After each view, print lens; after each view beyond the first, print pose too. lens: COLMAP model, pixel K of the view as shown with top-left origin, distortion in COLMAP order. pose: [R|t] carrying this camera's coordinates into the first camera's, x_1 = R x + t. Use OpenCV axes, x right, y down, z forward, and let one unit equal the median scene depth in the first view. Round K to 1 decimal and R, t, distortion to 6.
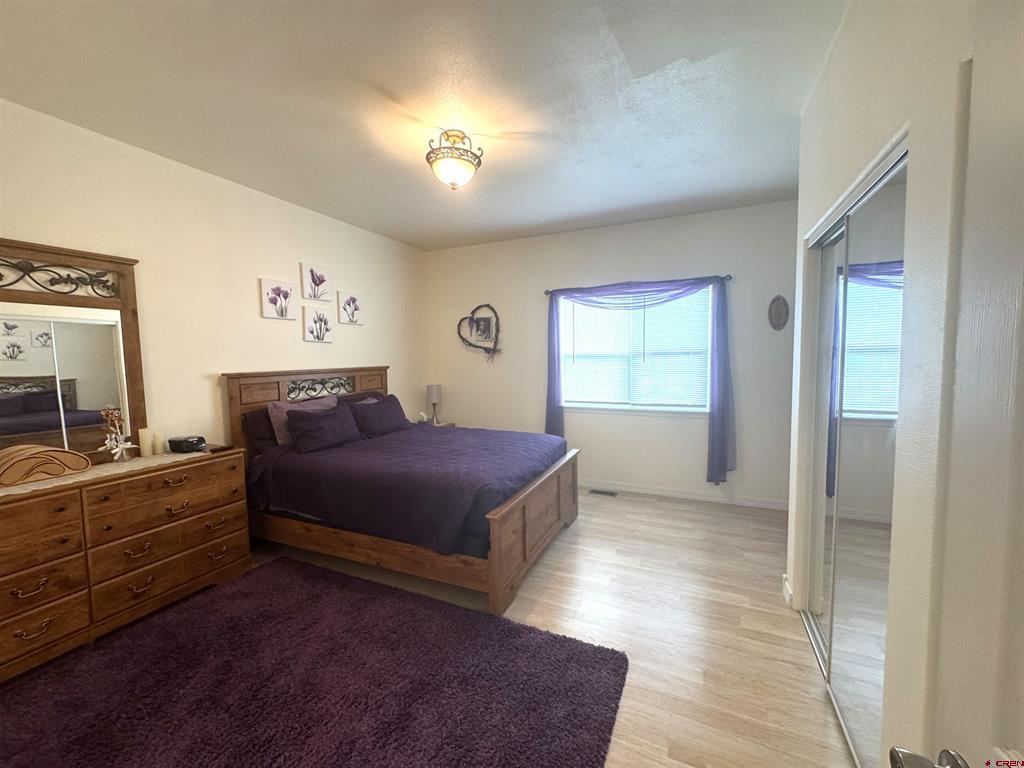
lens RADIAL K [[409.0, 0, 512.0], [0, 409.0, 384.0], [0, 0, 1]] dist [-0.001744, -0.001001]
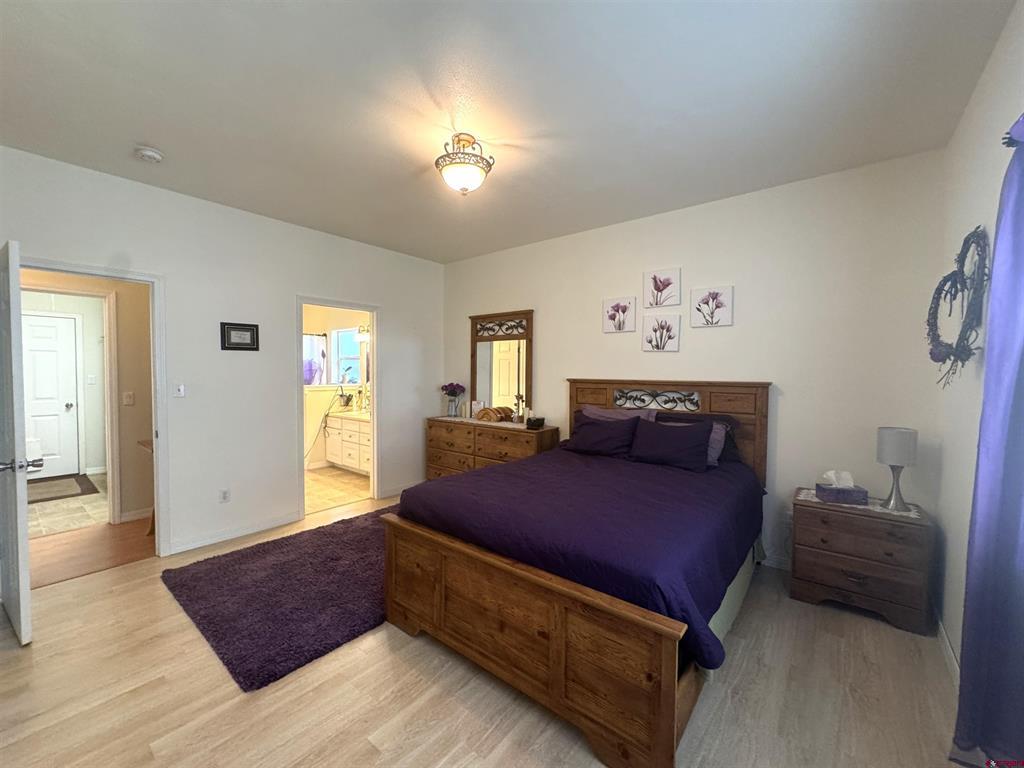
lens RADIAL K [[409.0, 0, 512.0], [0, 409.0, 384.0], [0, 0, 1]] dist [-0.001744, -0.001001]
pose [[-0.242761, 0.043517, -0.969109, 0.565339], [-0.073317, 0.995313, 0.063060, -0.068079], [0.967312, 0.086361, -0.238433, 0.980704]]
